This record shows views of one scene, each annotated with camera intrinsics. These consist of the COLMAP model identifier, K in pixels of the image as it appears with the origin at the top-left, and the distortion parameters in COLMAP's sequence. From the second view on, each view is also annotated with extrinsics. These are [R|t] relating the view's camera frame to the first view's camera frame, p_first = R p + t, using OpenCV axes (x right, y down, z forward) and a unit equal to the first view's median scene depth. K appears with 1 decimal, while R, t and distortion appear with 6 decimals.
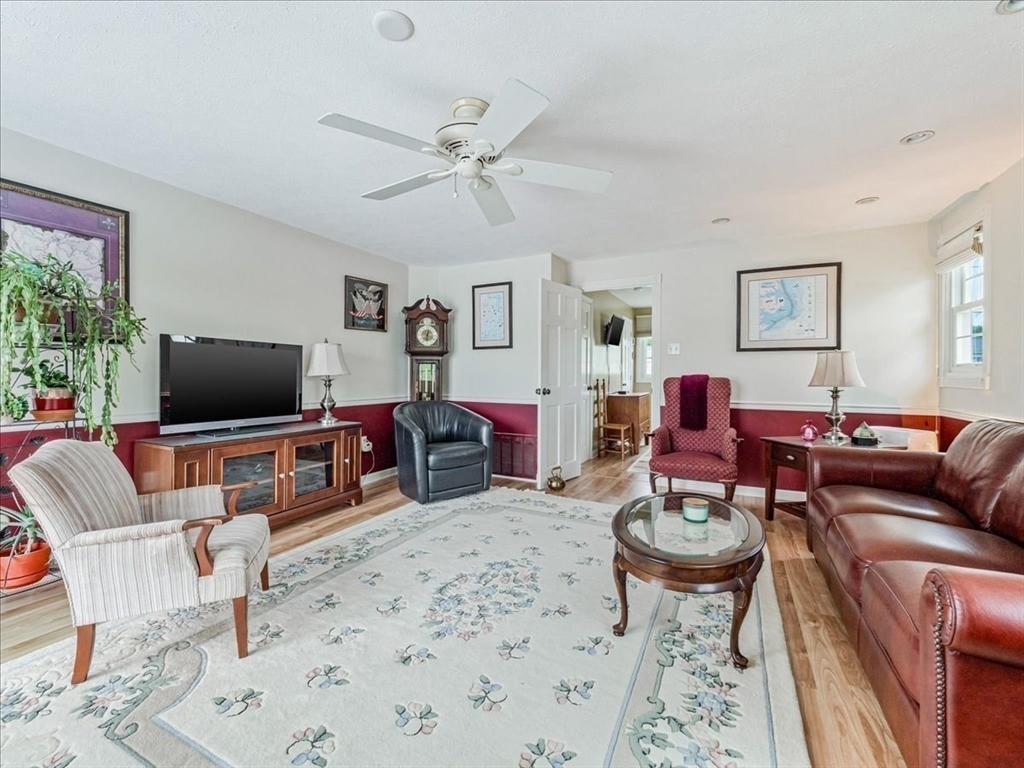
lens RADIAL K [[436.3, 0, 498.5], [0, 436.3, 373.2], [0, 0, 1]] dist [0.018935, -0.014793]
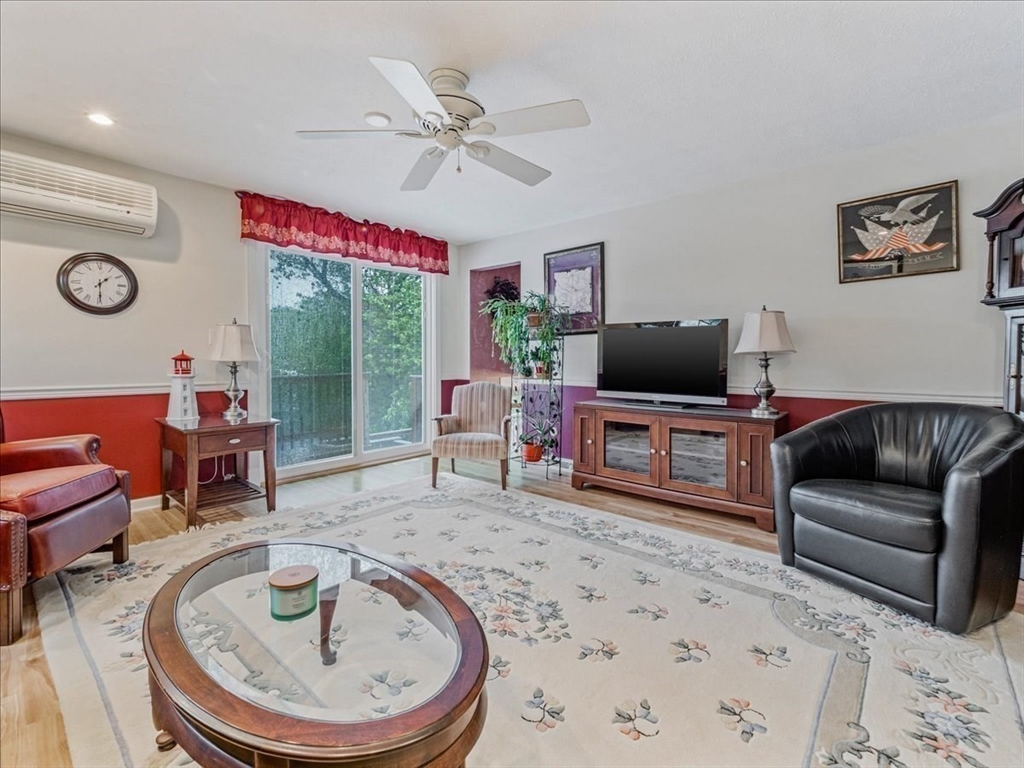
lens RADIAL K [[453.0, 0, 510.6], [0, 453.0, 366.2], [0, 0, 1]] dist [-0.001339, -0.000528]
pose [[-0.218438, 0.010265, -0.975797, 0.519902], [-0.000006, 0.999945, 0.010520, 0.020820], [0.975851, 0.002304, -0.218426, 0.776677]]
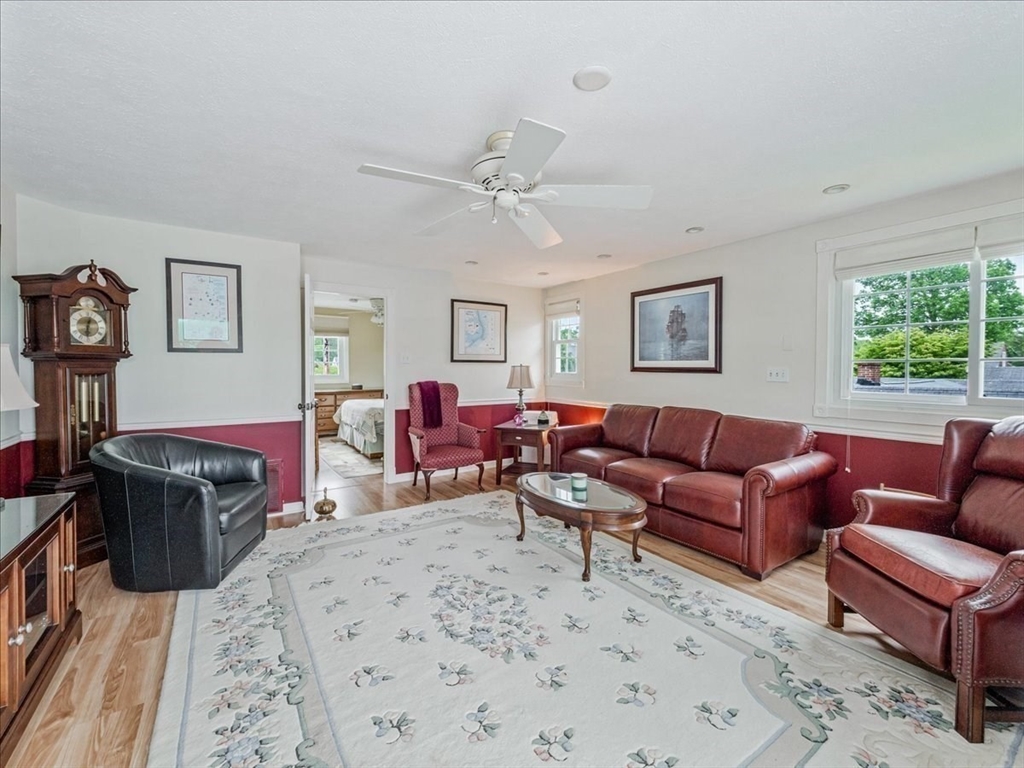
lens RADIAL K [[436.3, 0, 498.5], [0, 436.3, 373.2], [0, 0, 1]] dist [0.018935, -0.014793]
pose [[0.491911, -0.016325, 0.870492, -0.550195], [-0.000773, 0.999816, 0.019187, -0.047038], [-0.870645, -0.010111, 0.491808, 0.290528]]
